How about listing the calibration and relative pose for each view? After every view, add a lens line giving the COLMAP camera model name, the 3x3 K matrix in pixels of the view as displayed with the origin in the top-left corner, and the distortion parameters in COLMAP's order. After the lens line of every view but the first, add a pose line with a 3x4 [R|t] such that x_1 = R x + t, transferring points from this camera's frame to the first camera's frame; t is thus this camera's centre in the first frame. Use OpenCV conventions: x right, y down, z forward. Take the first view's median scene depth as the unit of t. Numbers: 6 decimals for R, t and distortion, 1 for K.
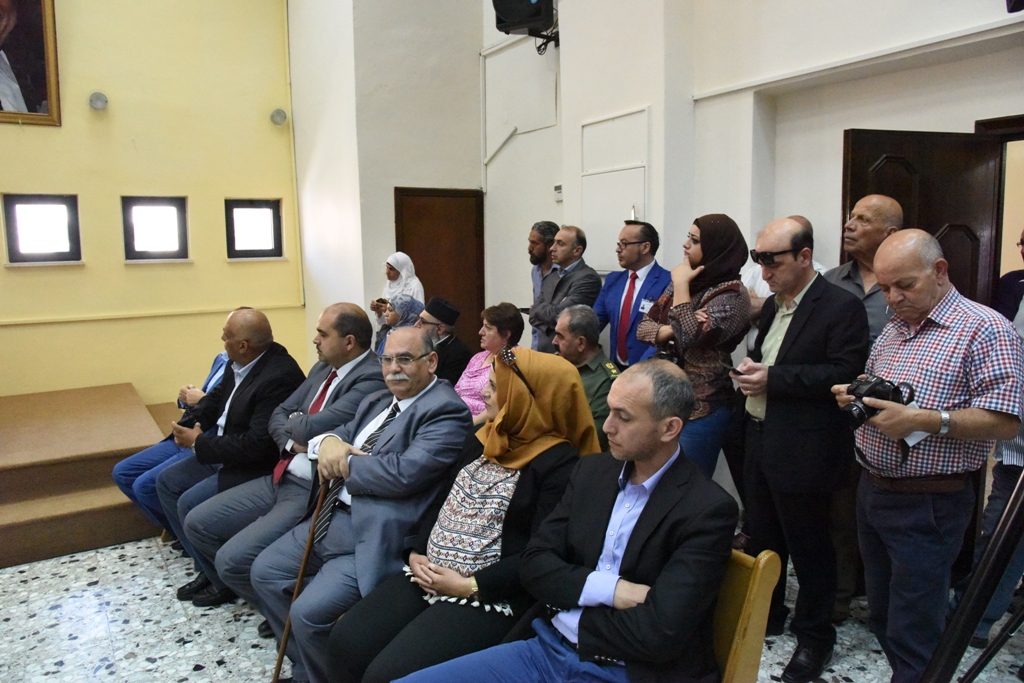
lens RADIAL K [[692.9, 0, 521.9], [0, 692.9, 342.0], [0, 0, 1]] dist [-0.107623, 0.051969]
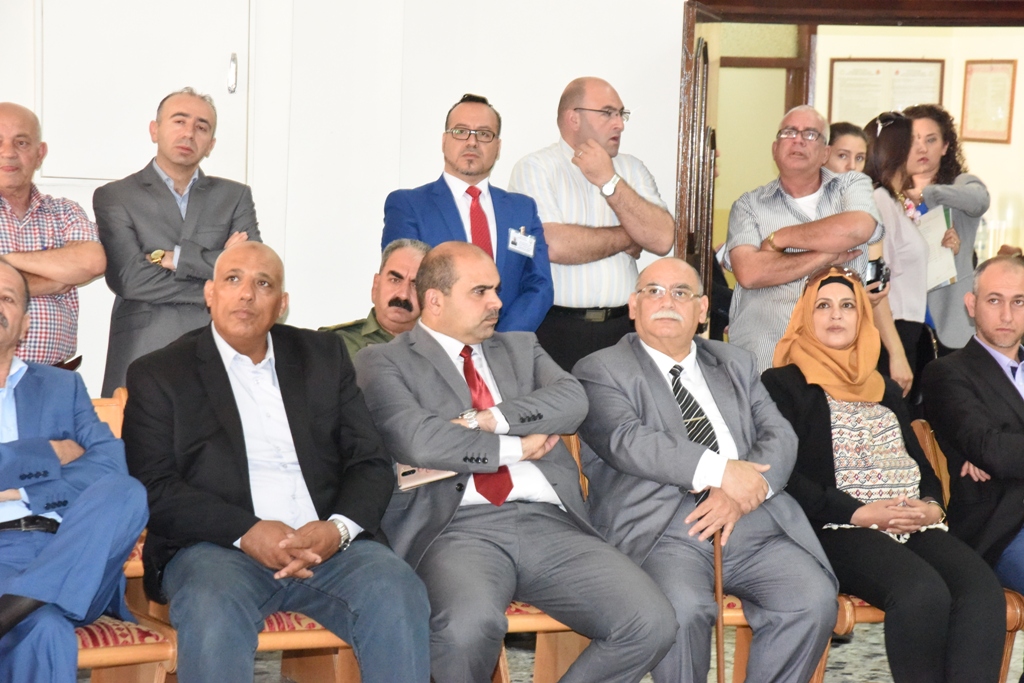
lens RADIAL K [[2922.4, 0, 518.7], [0, 2922.4, 336.1], [0, 0, 1]] dist [0.649899, 0.000000]
pose [[0.293719, -0.055120, 0.954301, -2.486849], [0.081486, 0.996146, 0.032457, -0.036541], [-0.952412, 0.068229, 0.297078, 0.183886]]
